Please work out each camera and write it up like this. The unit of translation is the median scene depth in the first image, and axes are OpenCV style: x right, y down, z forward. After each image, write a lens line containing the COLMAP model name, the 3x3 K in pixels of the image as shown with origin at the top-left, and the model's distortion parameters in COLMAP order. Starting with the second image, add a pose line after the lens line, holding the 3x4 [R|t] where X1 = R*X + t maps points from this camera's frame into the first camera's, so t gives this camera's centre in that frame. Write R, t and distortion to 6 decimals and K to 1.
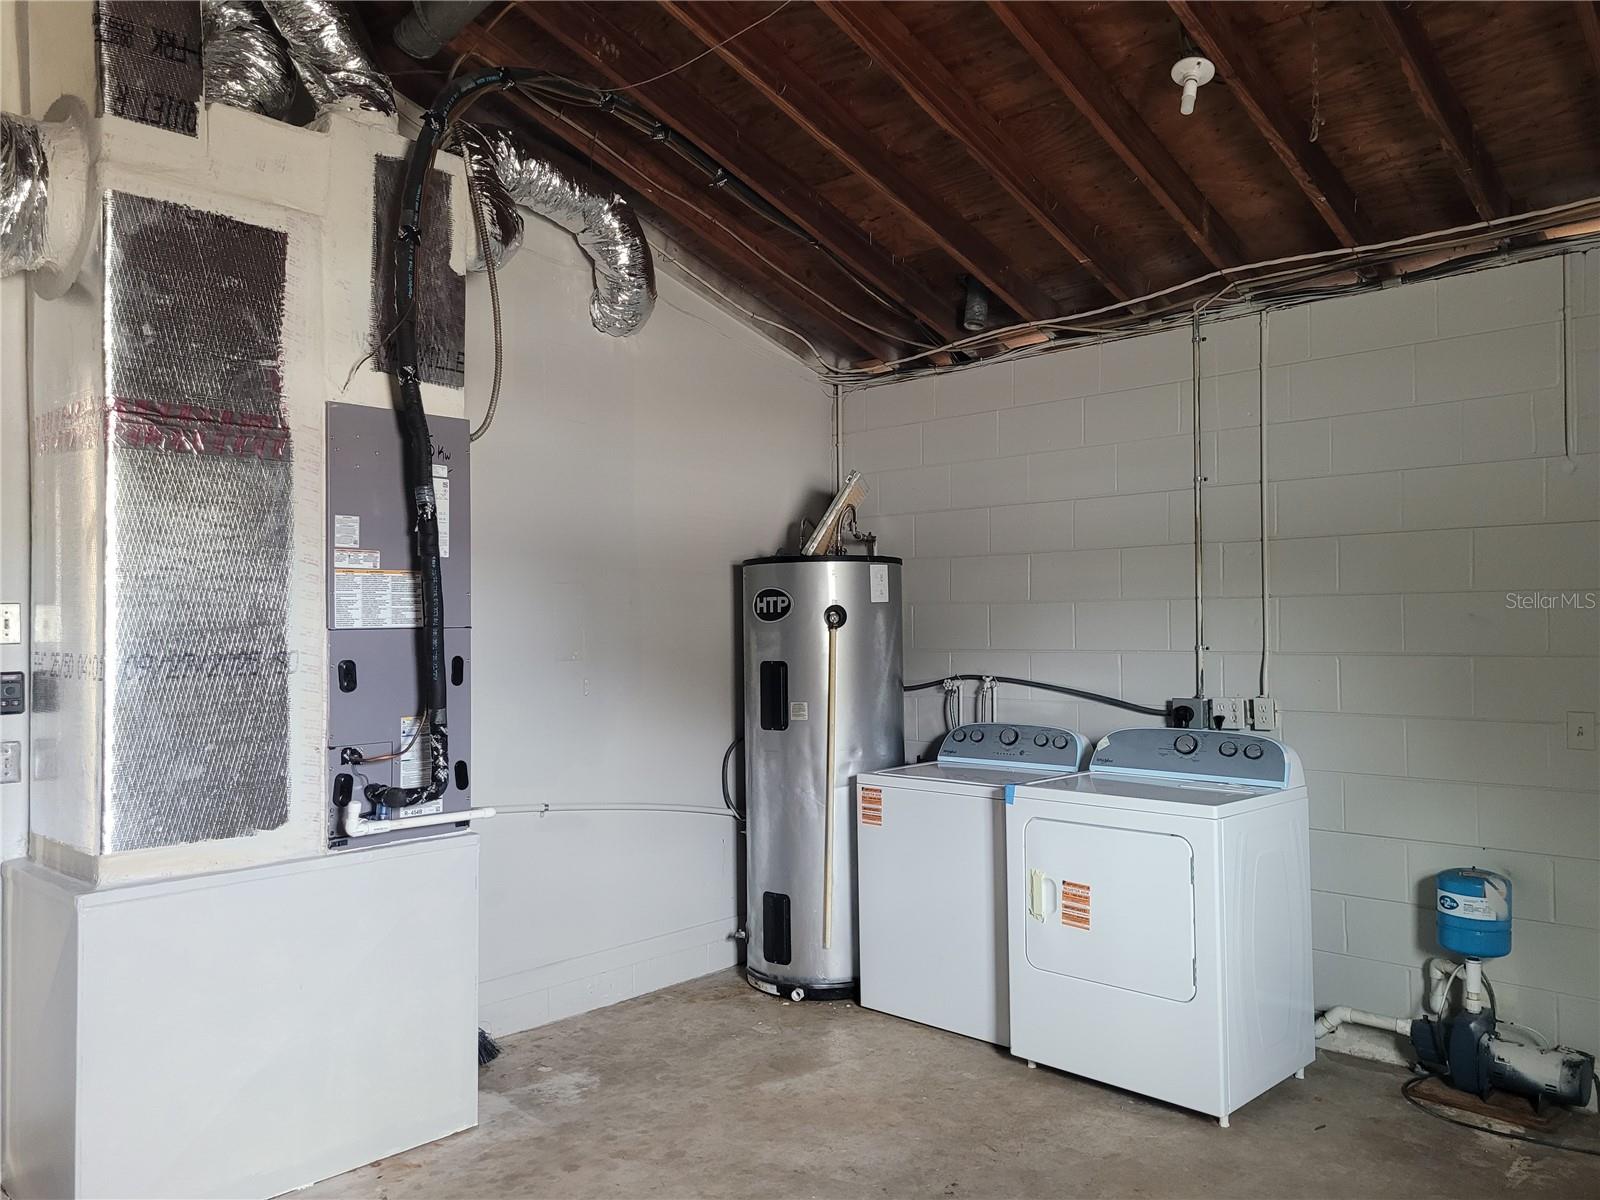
lens RADIAL K [[1192.7, 0, 801.5], [0, 1192.7, 604.6], [0, 0, 1]] dist [0.065992, -0.050965]
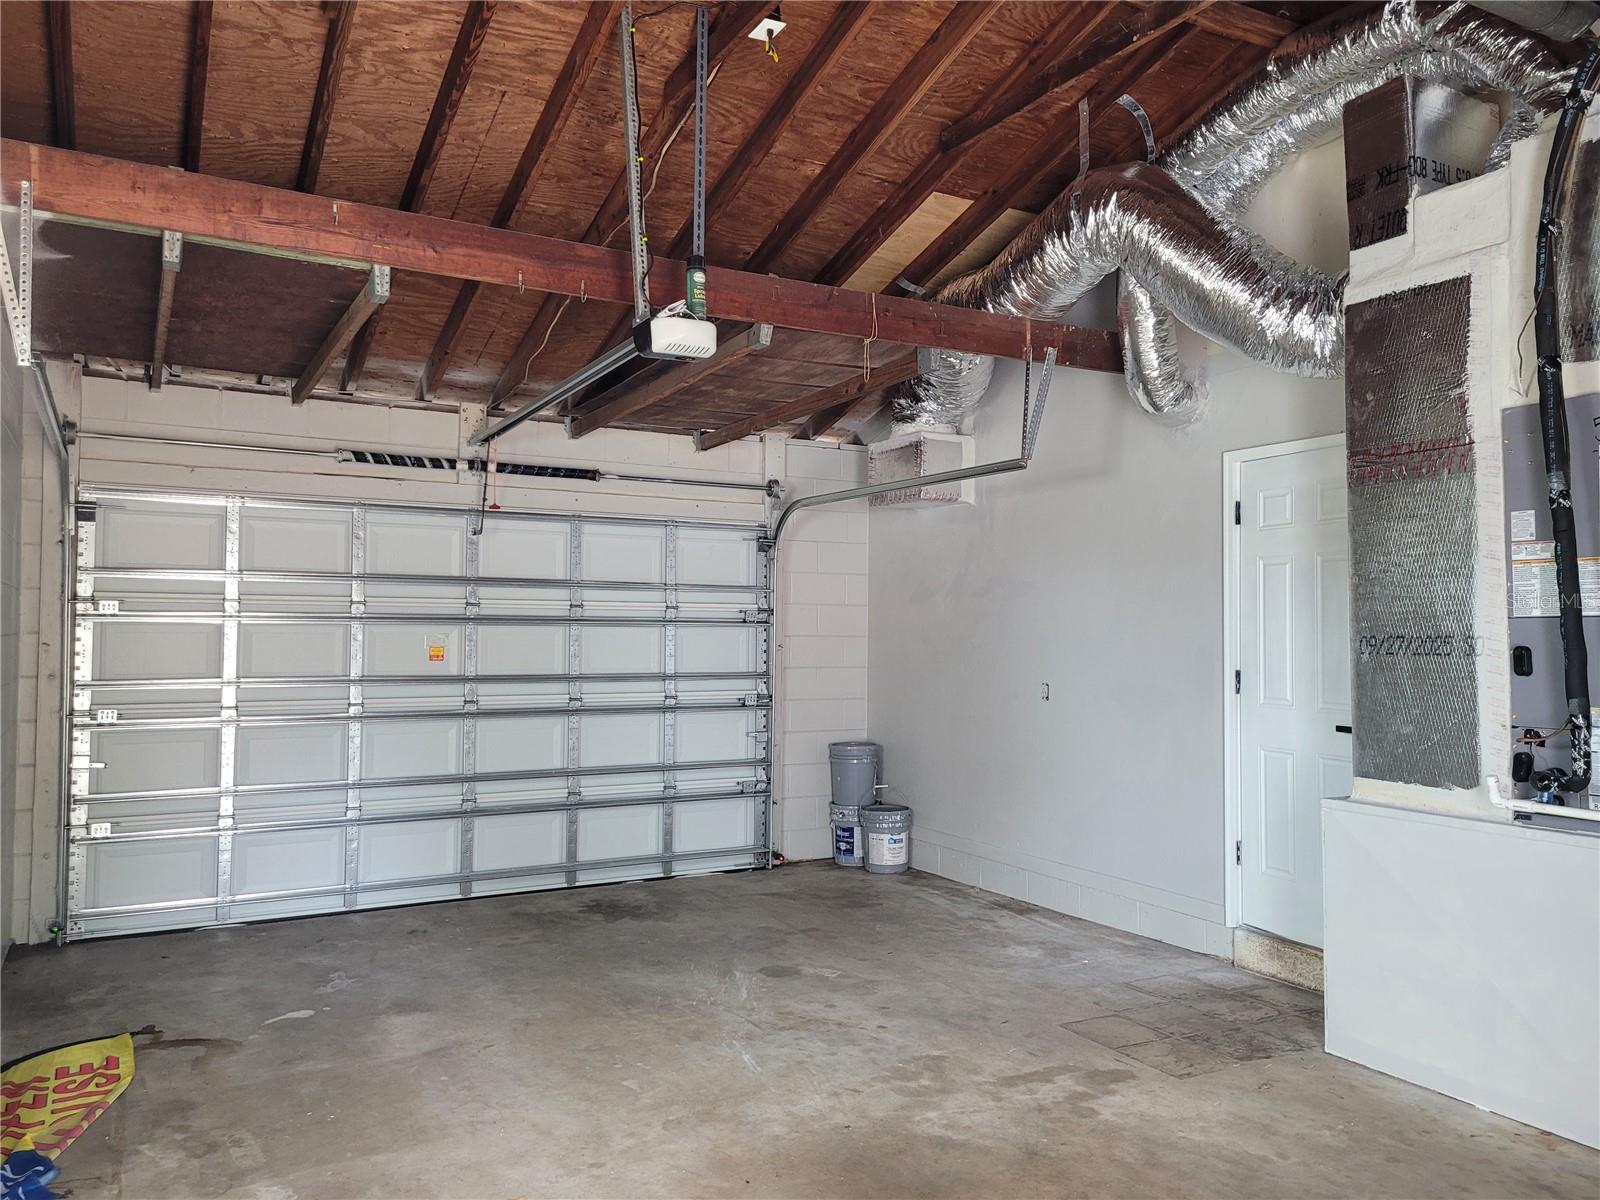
lens RADIAL K [[1192.7, 0, 801.0], [0, 1192.7, 597.7], [0, 0, 1]] dist [0.065992, -0.050965]
pose [[-0.296216, -0.019803, -0.954916, 0.859303], [0.011907, 0.999631, -0.024424, 0.022207], [0.955047, -0.018605, -0.295871, 0.724229]]
